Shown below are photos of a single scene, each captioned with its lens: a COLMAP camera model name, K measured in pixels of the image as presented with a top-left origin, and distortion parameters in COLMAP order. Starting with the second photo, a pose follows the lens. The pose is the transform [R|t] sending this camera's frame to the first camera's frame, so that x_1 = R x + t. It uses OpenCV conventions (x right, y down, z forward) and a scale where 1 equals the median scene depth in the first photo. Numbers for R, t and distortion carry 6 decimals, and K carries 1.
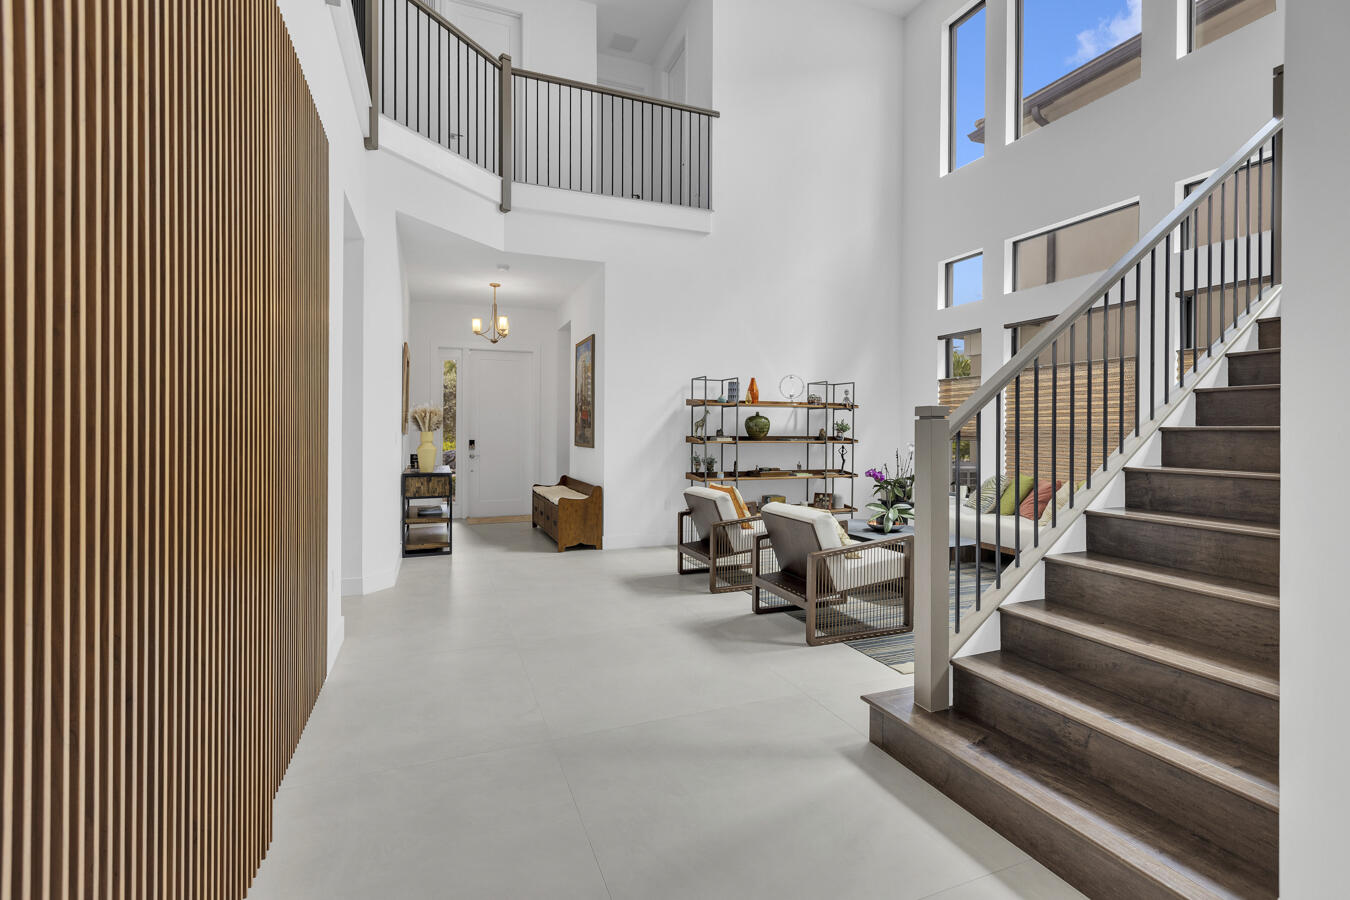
lens RADIAL K [[609.5, 0, 668.6], [0, 609.5, 425.1], [0, 0, 1]] dist [-0.001571, -0.000029]
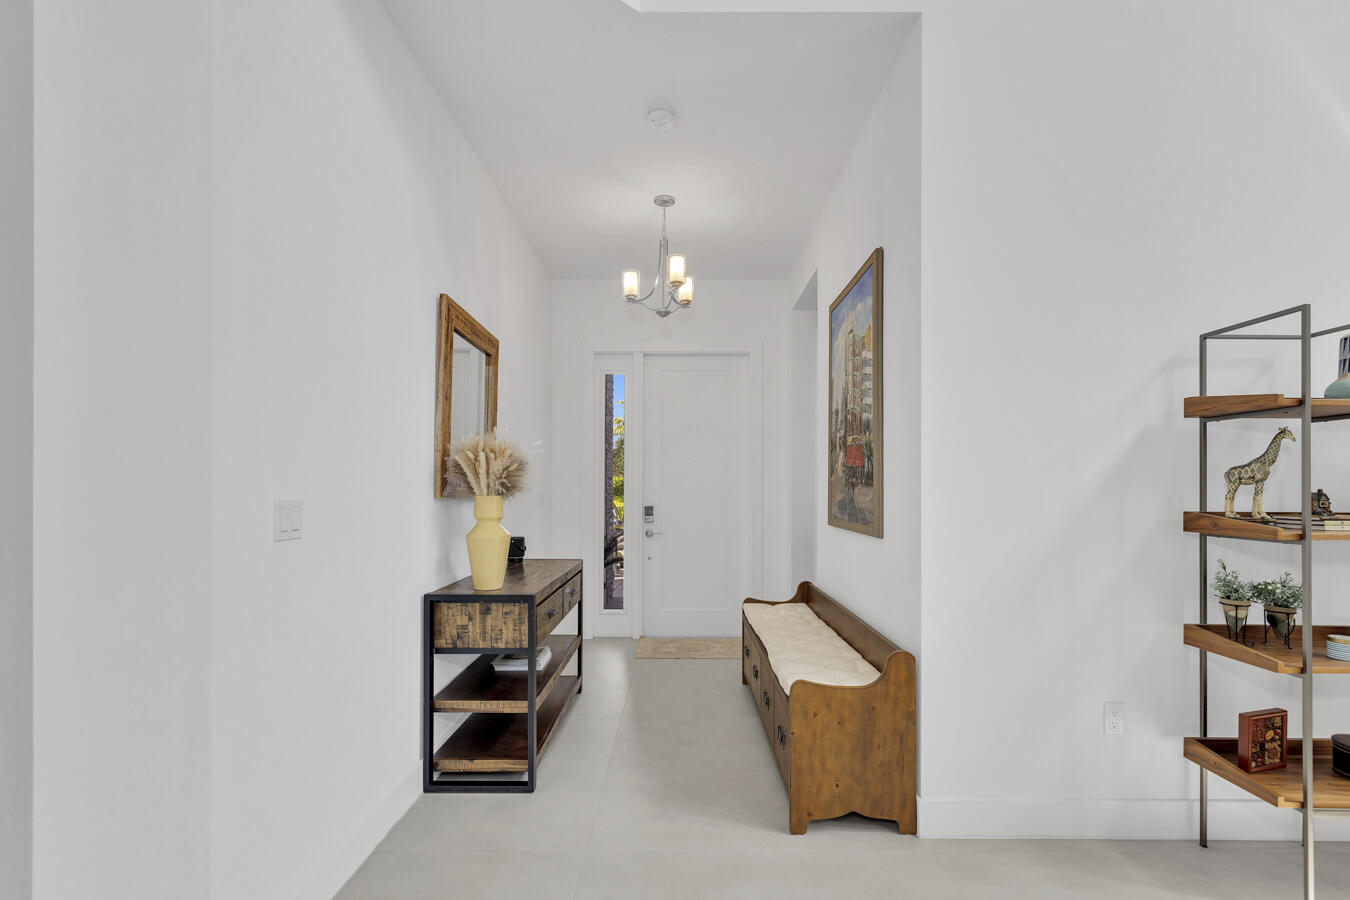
lens RADIAL K [[603.7, 0, 679.2], [0, 603.7, 478.3], [0, 0, 1]] dist [0.000883, -0.000146]
pose [[0.930999, -0.004664, -0.364992, -0.101857], [0.002322, 0.999974, -0.006856, 0.001527], [0.365014, 0.005535, 0.930986, 0.588373]]
